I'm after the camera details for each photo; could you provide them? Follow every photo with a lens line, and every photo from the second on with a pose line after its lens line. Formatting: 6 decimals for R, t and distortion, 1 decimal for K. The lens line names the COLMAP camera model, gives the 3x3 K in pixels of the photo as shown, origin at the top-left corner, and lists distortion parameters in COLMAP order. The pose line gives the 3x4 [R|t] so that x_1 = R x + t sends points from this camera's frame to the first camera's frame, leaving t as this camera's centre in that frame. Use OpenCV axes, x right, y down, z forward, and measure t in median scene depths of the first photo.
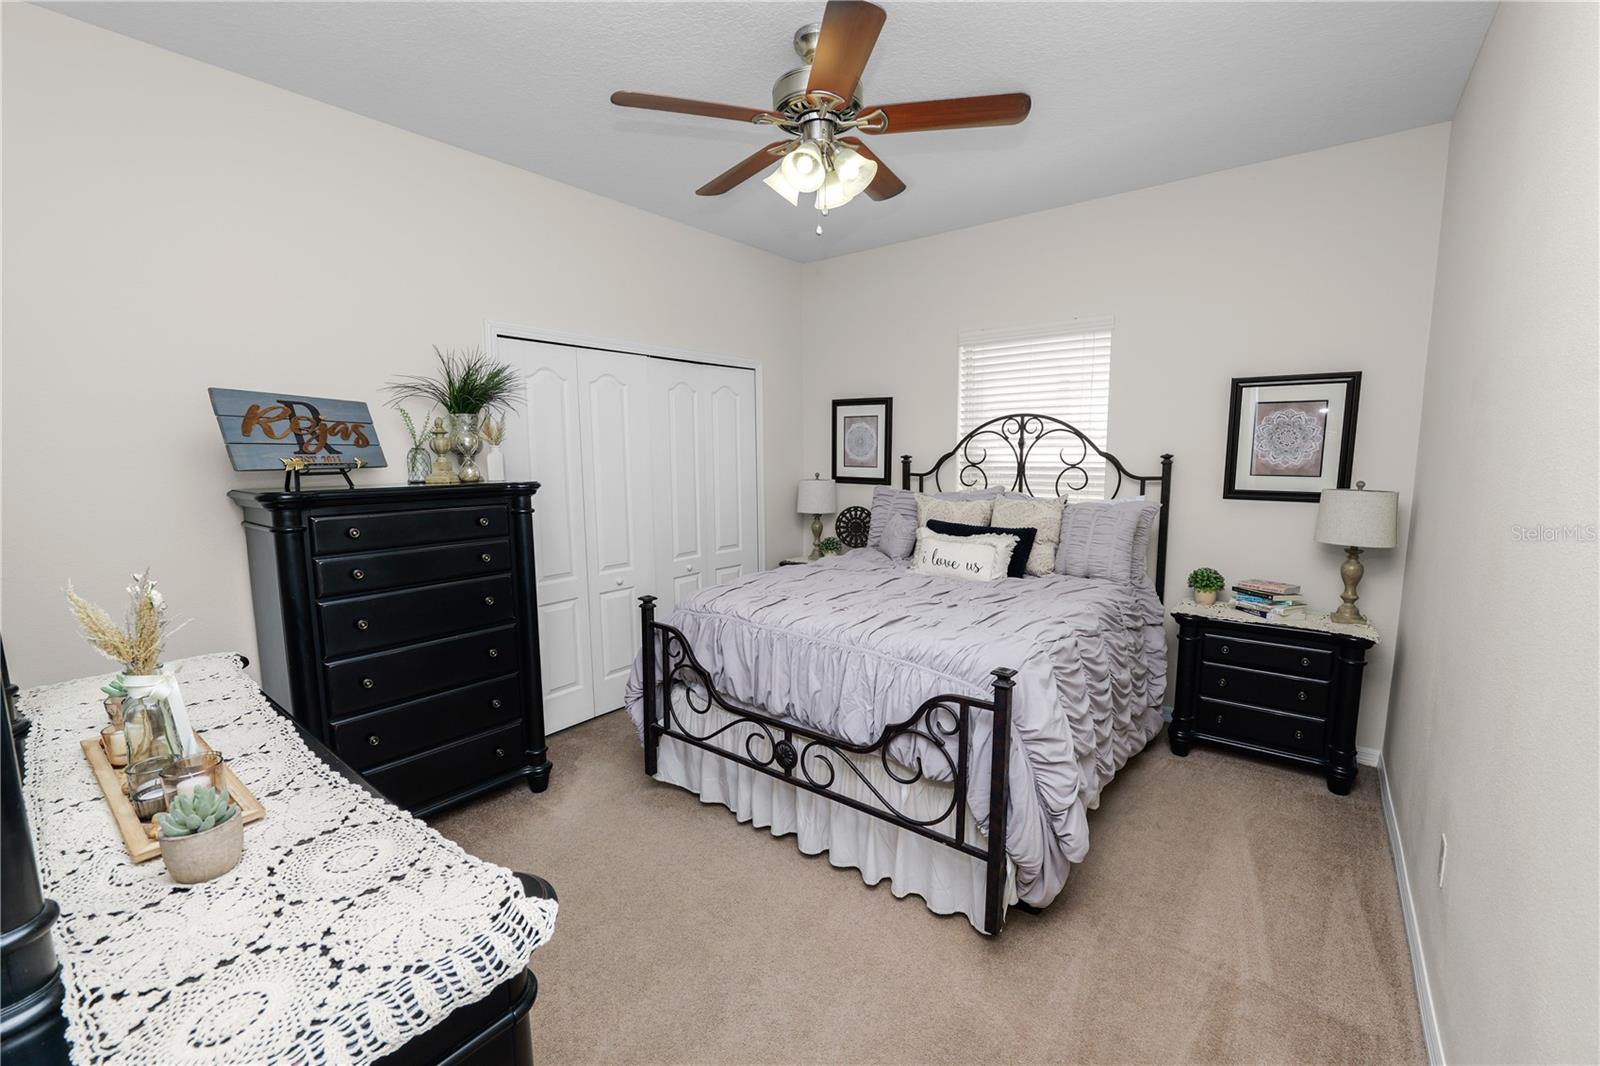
lens RADIAL K [[651.7, 0, 803.4], [0, 651.7, 533.1], [0, 0, 1]] dist [-0.013559, 0.001172]
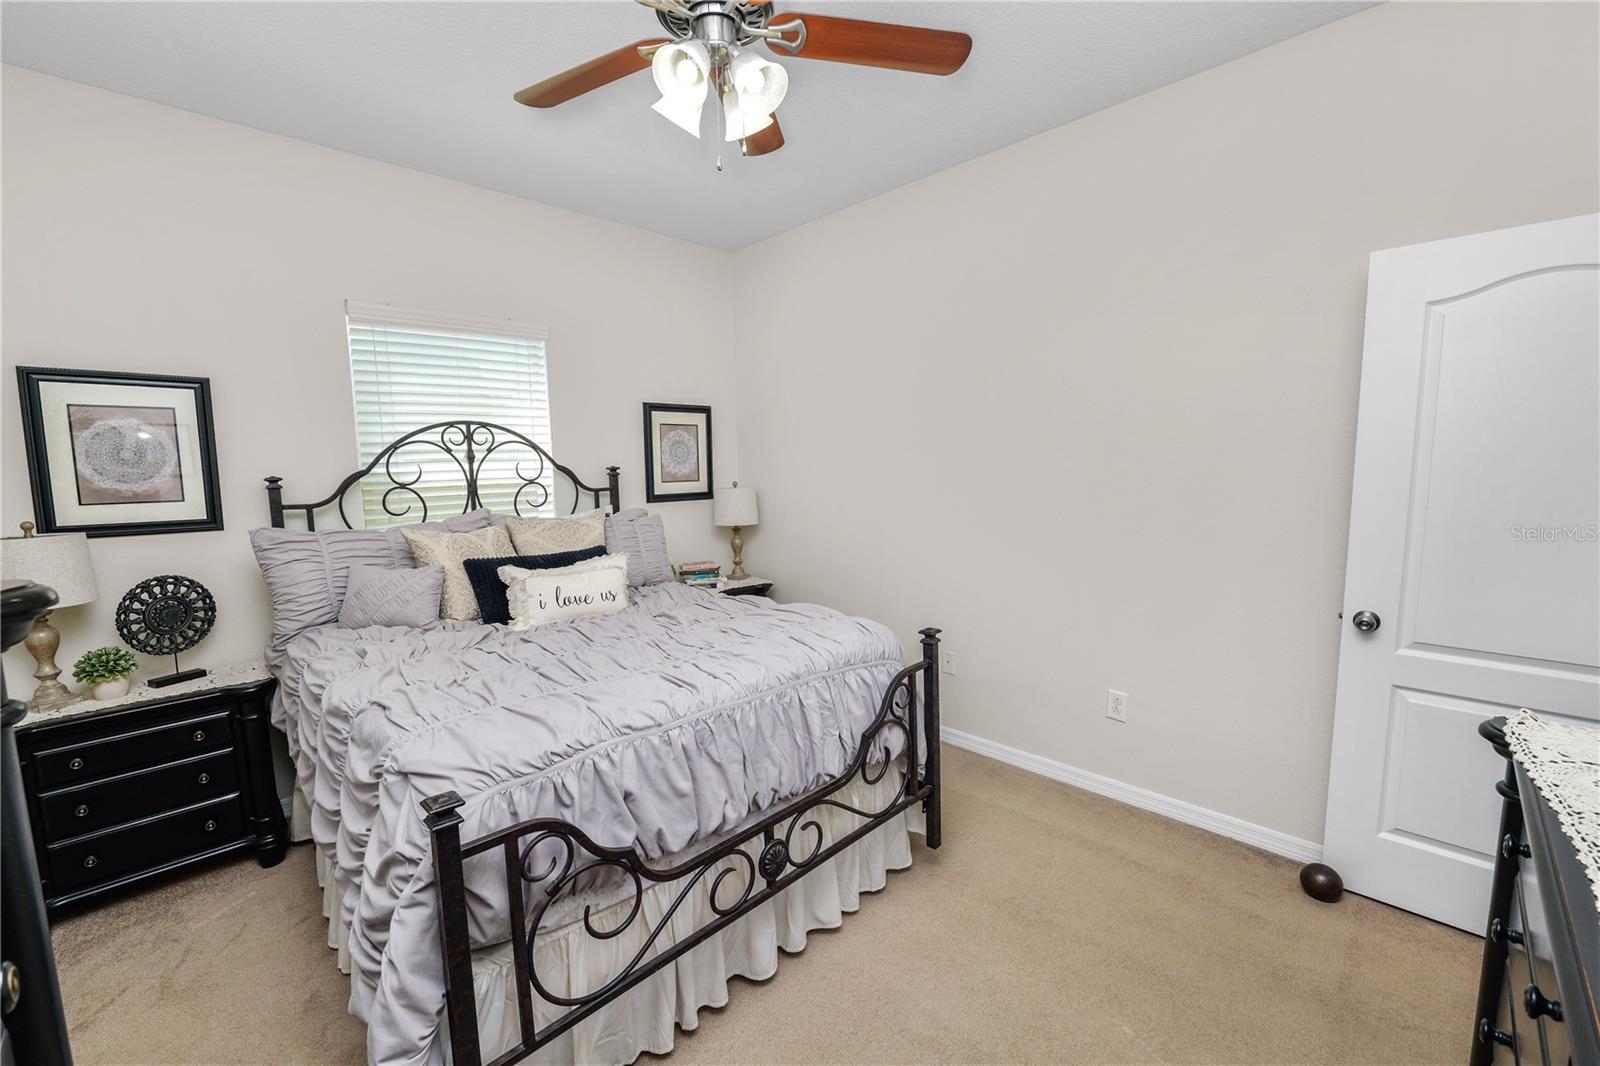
lens RADIAL K [[651.7, 0, 802.8], [0, 651.7, 533.5], [0, 0, 1]] dist [-0.013559, 0.001172]
pose [[0.126393, -0.109813, 0.985883, -0.441938], [0.143893, 0.985372, 0.091309, -0.058187], [-0.981488, 0.130321, 0.140345, 0.495272]]
